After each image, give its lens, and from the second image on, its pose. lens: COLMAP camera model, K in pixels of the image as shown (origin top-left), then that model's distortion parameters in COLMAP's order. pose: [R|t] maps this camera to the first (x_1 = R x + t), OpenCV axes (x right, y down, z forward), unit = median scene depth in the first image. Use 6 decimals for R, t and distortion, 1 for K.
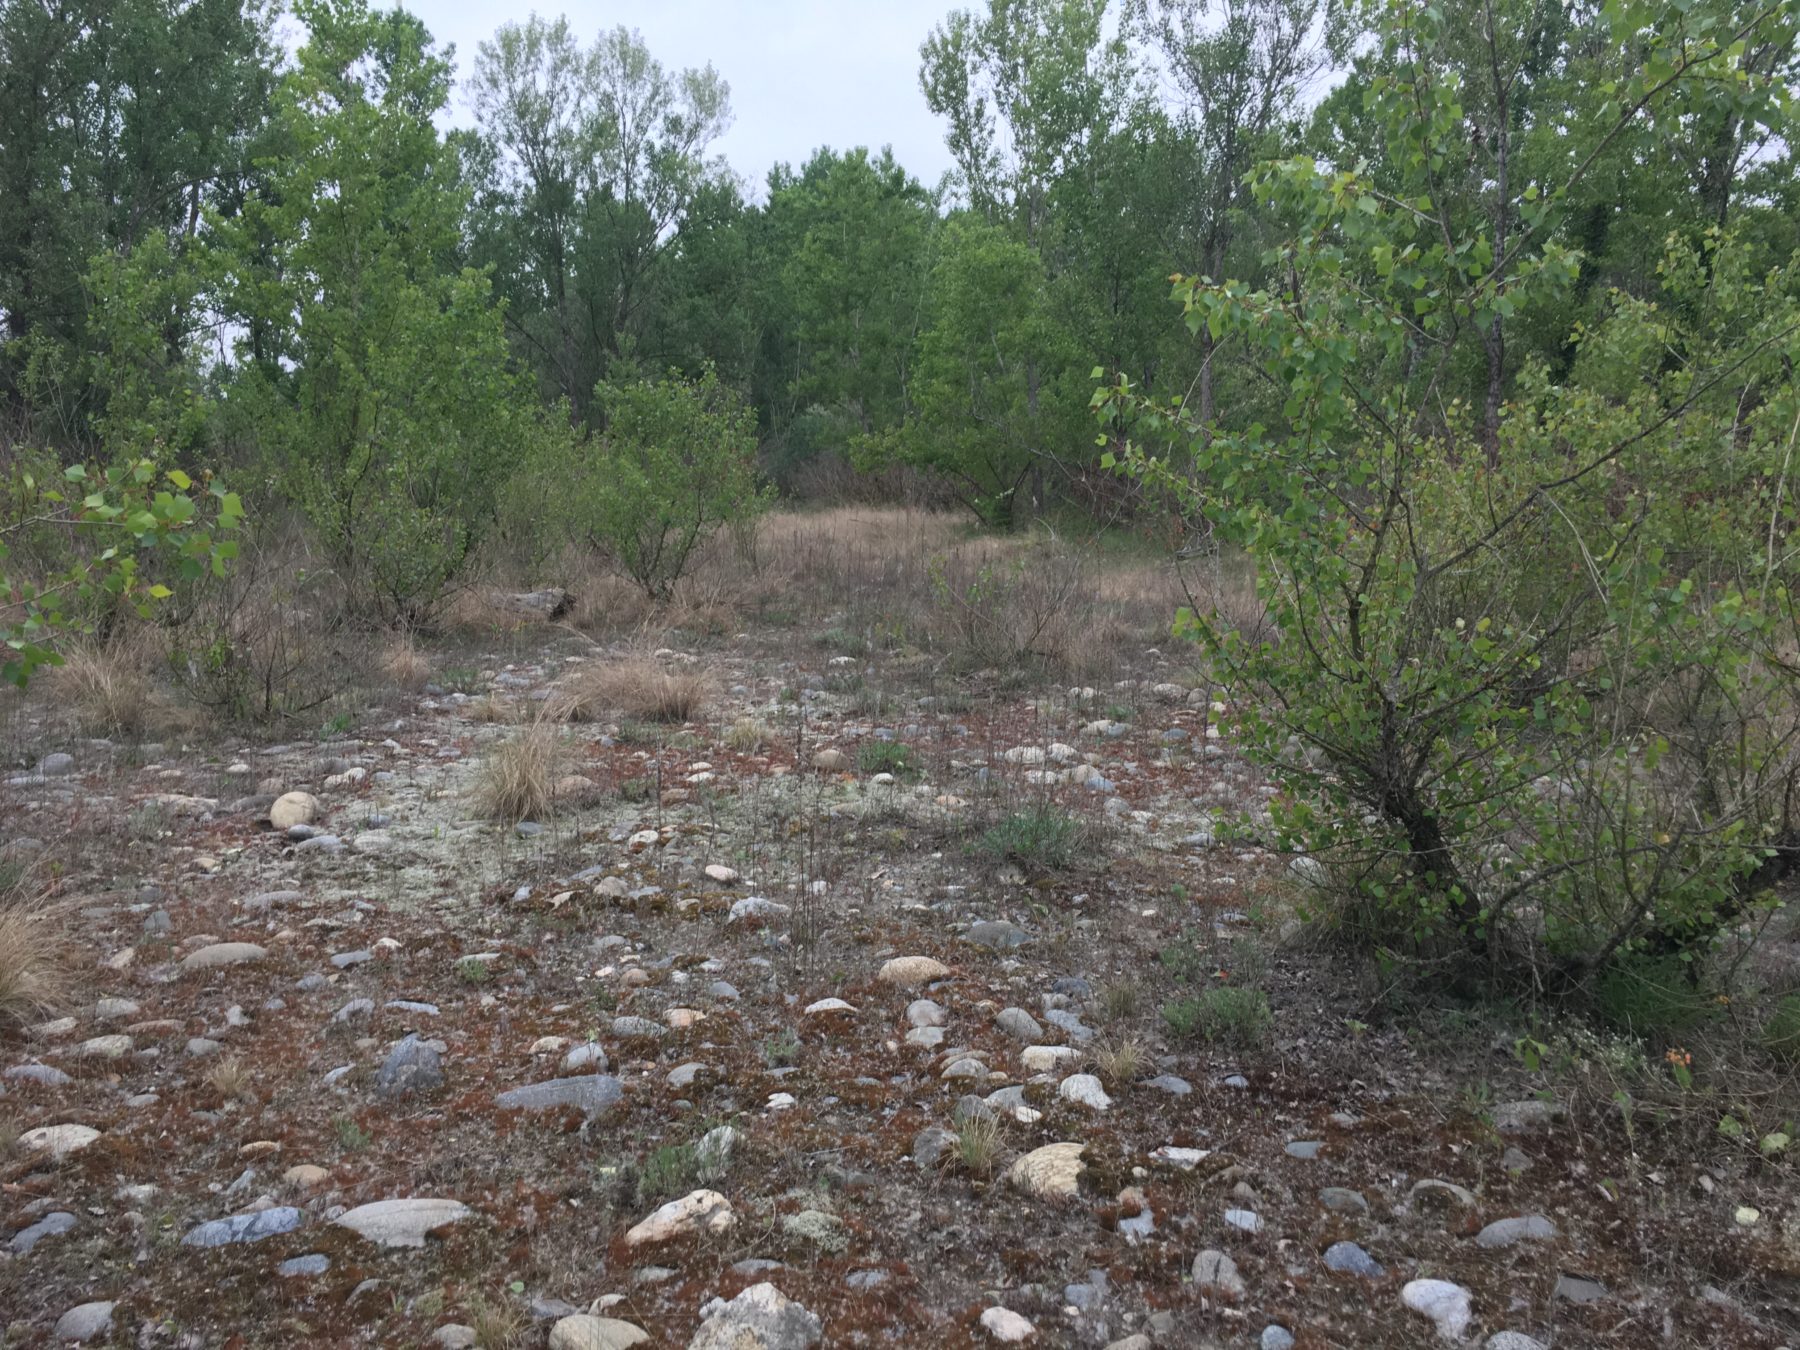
lens RADIAL K [[1470.2, 0, 900.0], [0, 1470.2, 675.0], [0, 0, 1]] dist [0.082754, -0.102020]
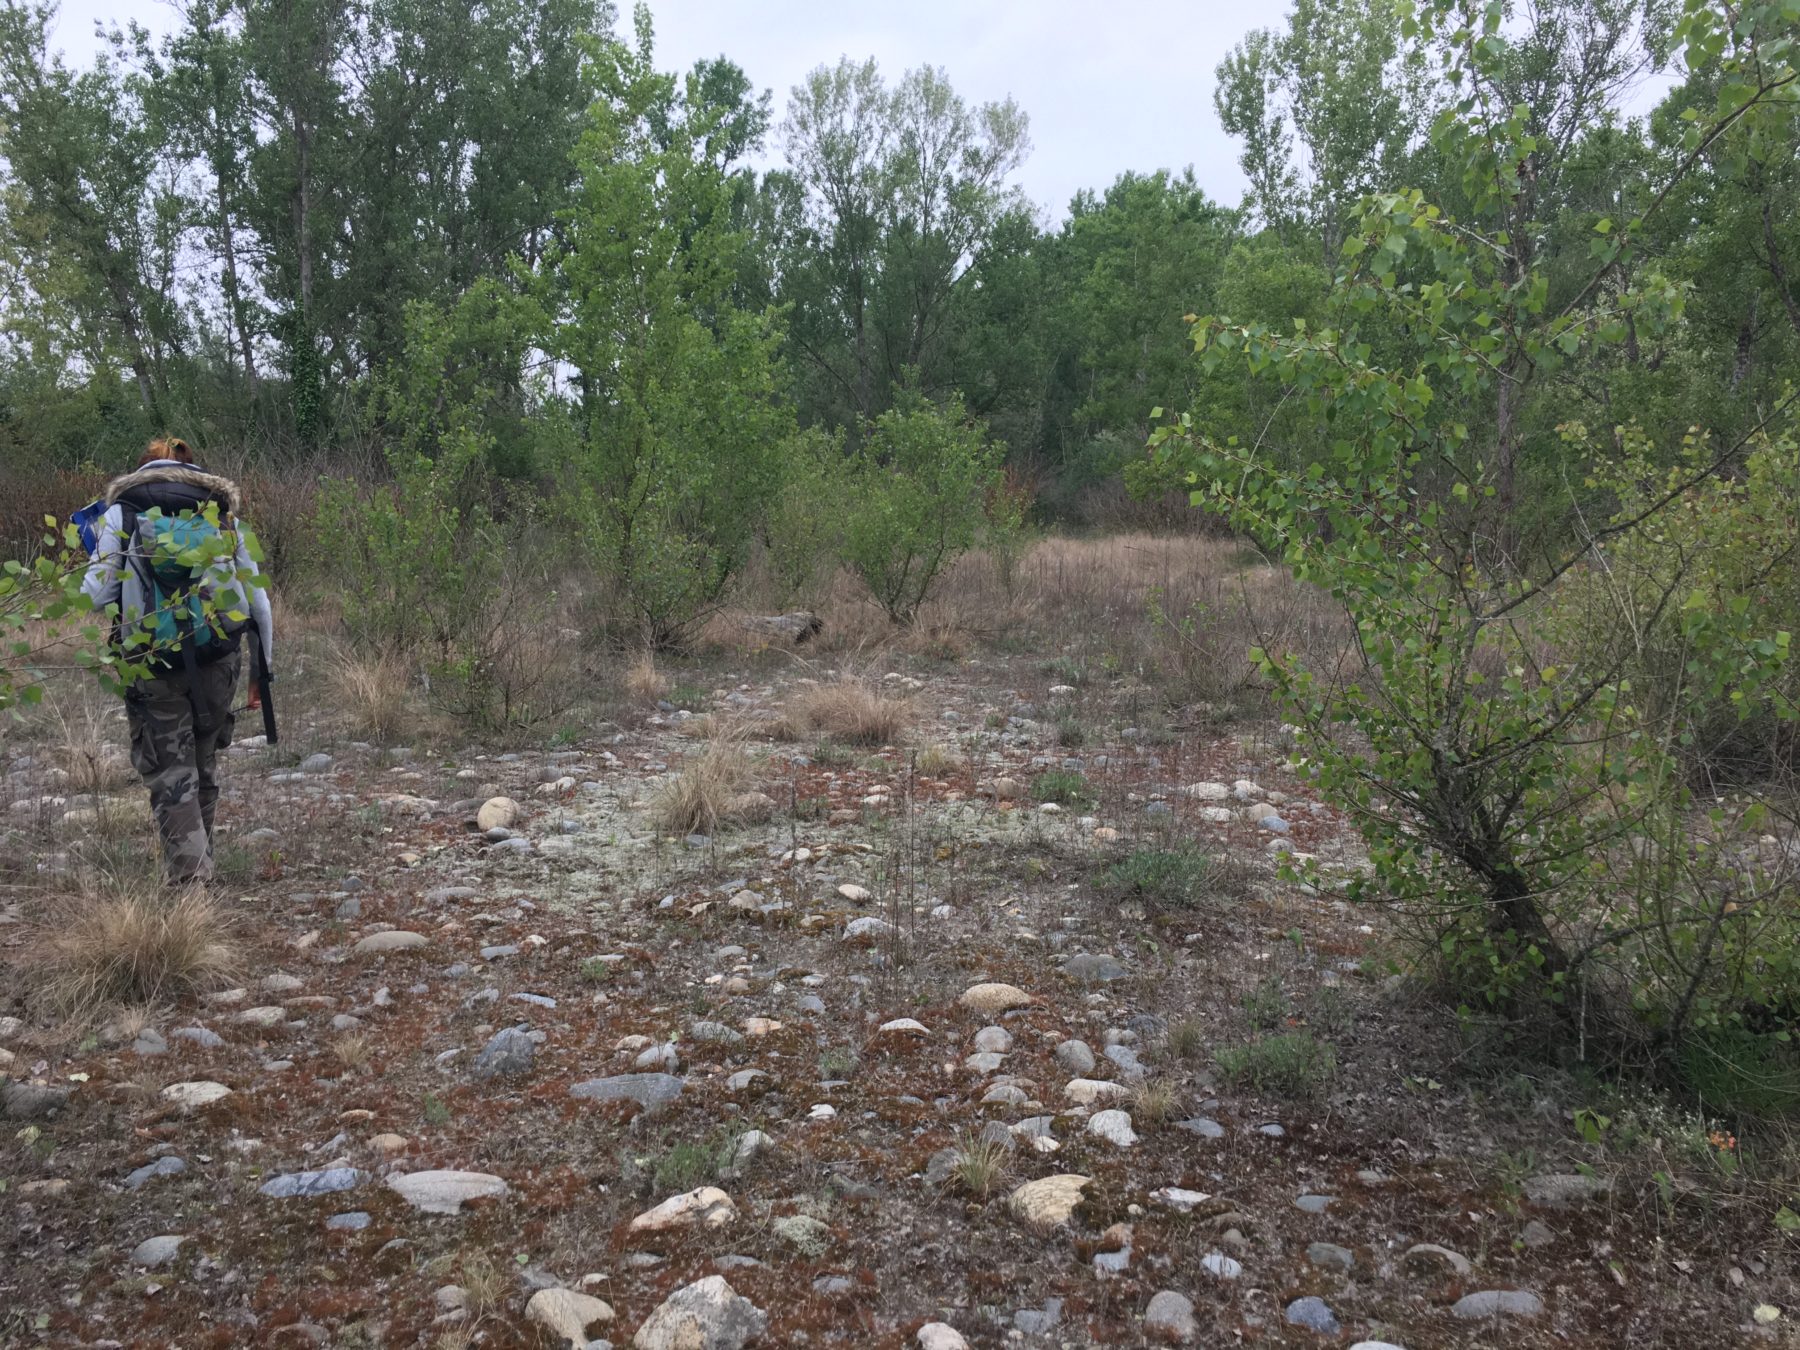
lens RADIAL K [[1470.2, 0, 900.0], [0, 1470.2, 675.0], [0, 0, 1]] dist [0.082754, -0.102020]
pose [[0.981951, 0.025502, -0.187408, 0.134993], [-0.028731, 0.999481, -0.014537, -0.005497], [0.186940, 0.019659, 0.982175, -0.017763]]
